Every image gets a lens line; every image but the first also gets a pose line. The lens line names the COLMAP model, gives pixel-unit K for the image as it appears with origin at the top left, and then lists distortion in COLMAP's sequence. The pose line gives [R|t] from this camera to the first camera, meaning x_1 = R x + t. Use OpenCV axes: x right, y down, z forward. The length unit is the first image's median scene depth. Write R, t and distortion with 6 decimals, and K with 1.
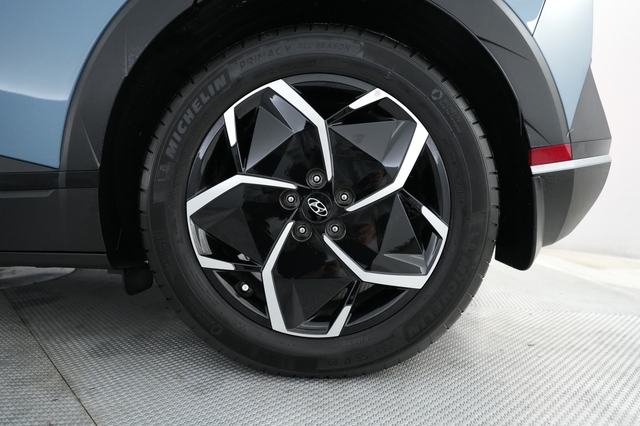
lens RADIAL K [[425.7, 0, 319.4], [0, 425.7, 213.1], [0, 0, 1]] dist [-0.013293, -0.000796]
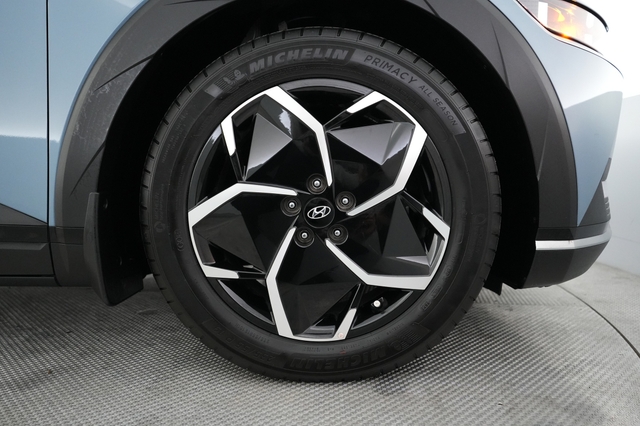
lens RADIAL K [[481.4, 0, 321.2], [0, 481.4, 212.6], [0, 0, 1]] dist [0.014020, 0.001444]
pose [[0.999207, -0.039782, -0.001903, 0.003294], [0.039825, 0.998566, 0.035767, -0.054013], [0.000478, -0.035815, 0.999358, -0.133066]]
